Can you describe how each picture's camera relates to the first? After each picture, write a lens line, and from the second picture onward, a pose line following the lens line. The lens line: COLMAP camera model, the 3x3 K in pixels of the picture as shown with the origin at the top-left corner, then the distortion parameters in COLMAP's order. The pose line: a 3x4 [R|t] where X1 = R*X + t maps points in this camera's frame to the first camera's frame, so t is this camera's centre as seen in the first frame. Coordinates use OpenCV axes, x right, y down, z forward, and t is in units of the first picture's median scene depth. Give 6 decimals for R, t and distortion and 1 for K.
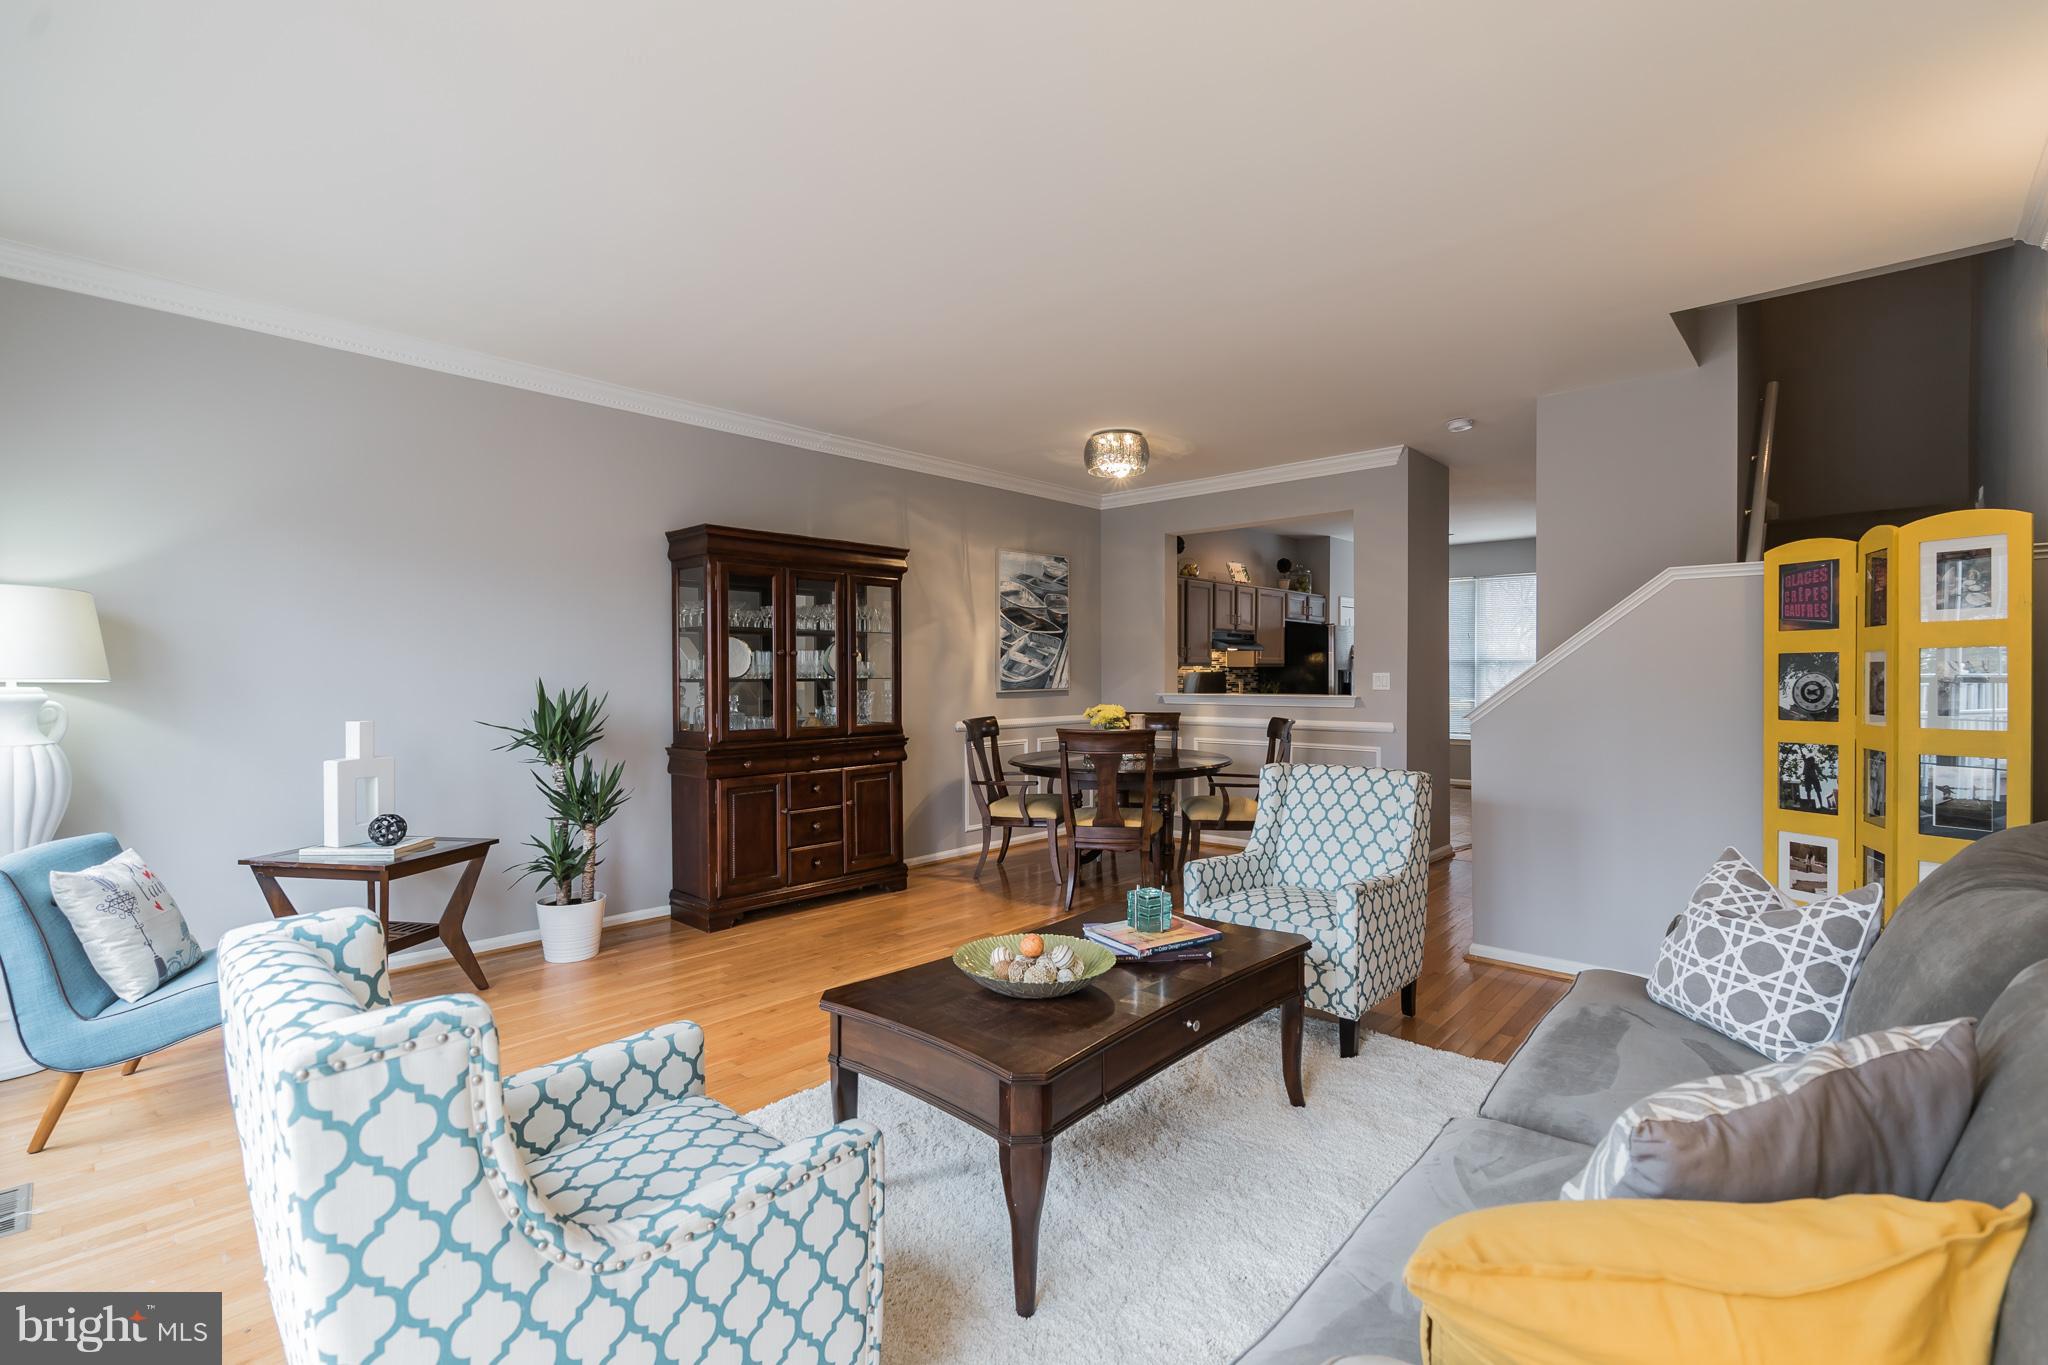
lens RADIAL K [[941.8, 0, 1017.0], [0, 941.8, 688.9], [0, 0, 1]] dist [-0.016068, 0.001554]
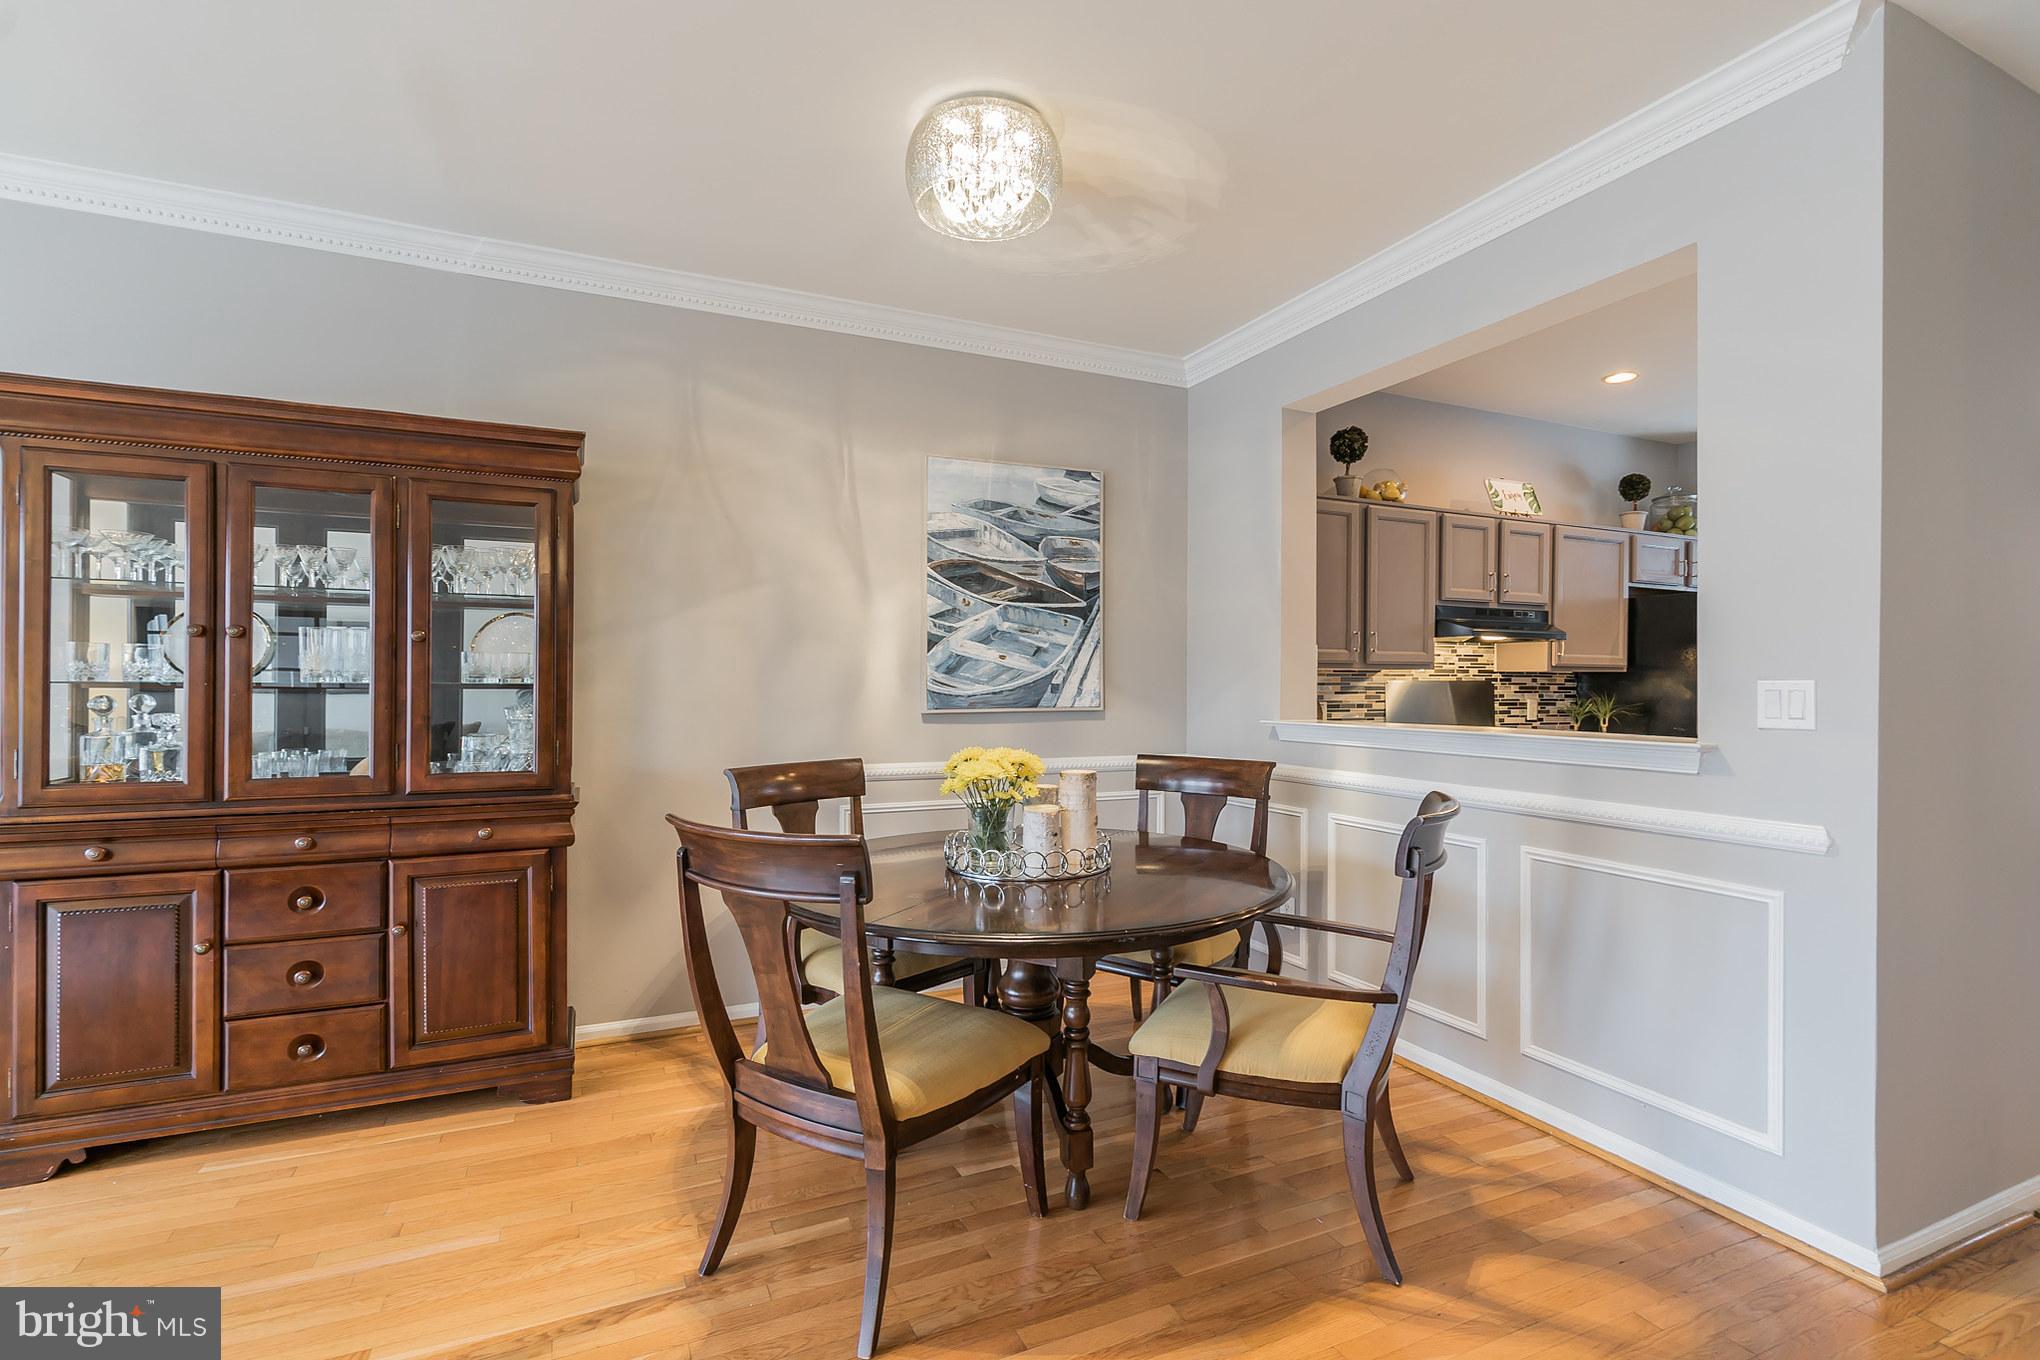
lens RADIAL K [[905.0, 0, 1021.8], [0, 905.0, 683.1], [0, 0, 1]] dist [0.002707, 0.000346]
pose [[0.911325, 0.008365, -0.411603, 0.242668], [-0.015236, 0.999794, -0.013415, -0.007207], [0.411406, 0.018497, 0.911264, 0.517625]]
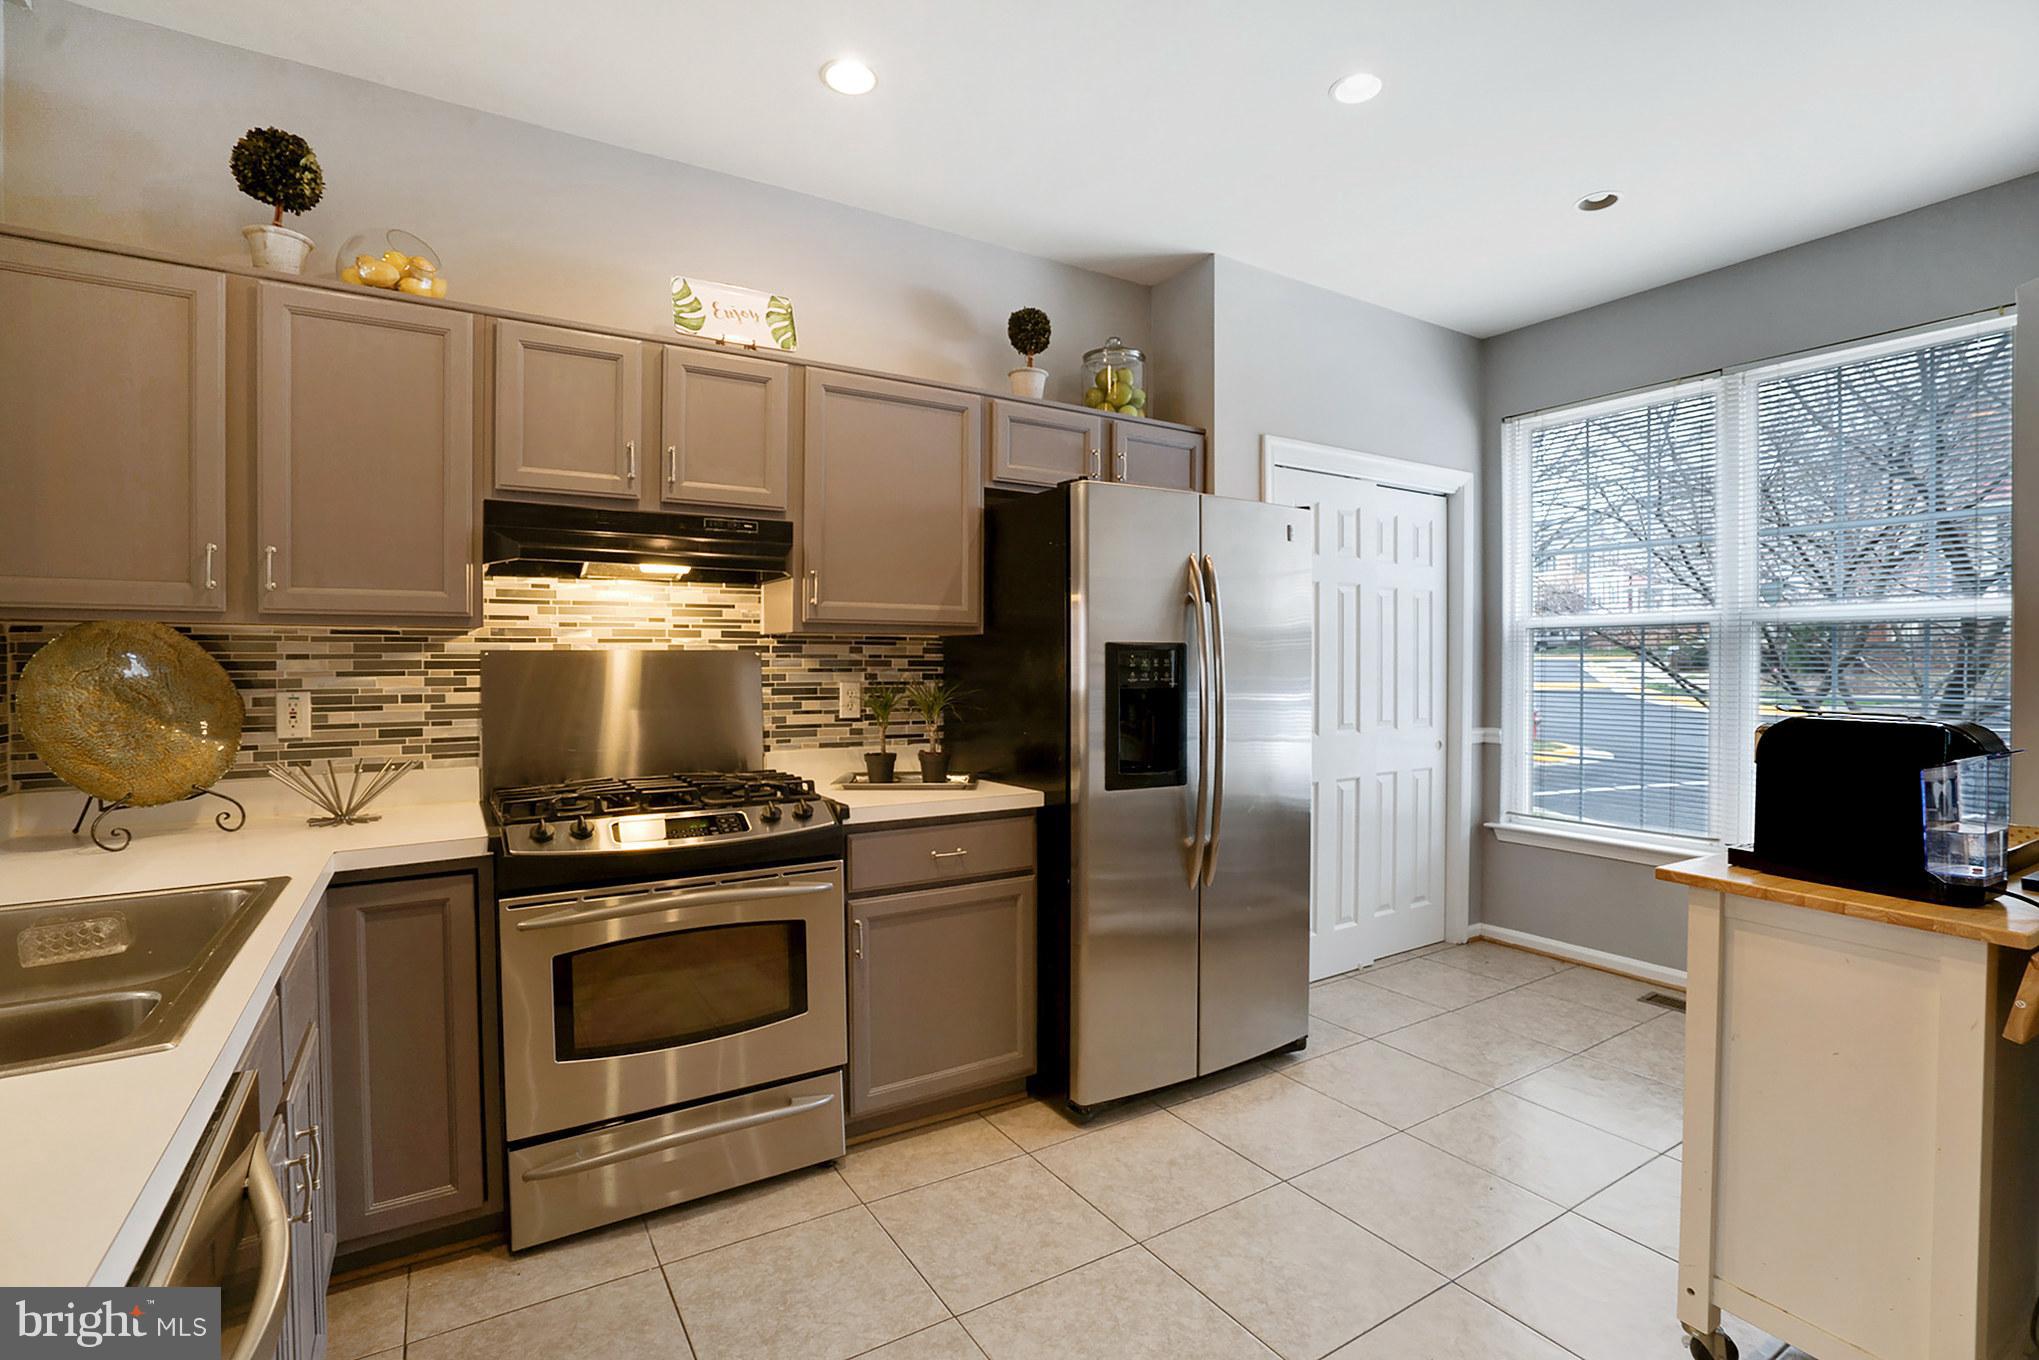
lens RADIAL K [[937.6, 0, 1014.4], [0, 937.6, 669.8], [0, 0, 1]] dist [-0.016068, 0.001554]
pose [[0.952944, 0.004505, -0.303114, 0.512372], [-0.007682, 0.999927, -0.009292, -0.012425], [0.303050, 0.011183, 0.952909, 0.937246]]
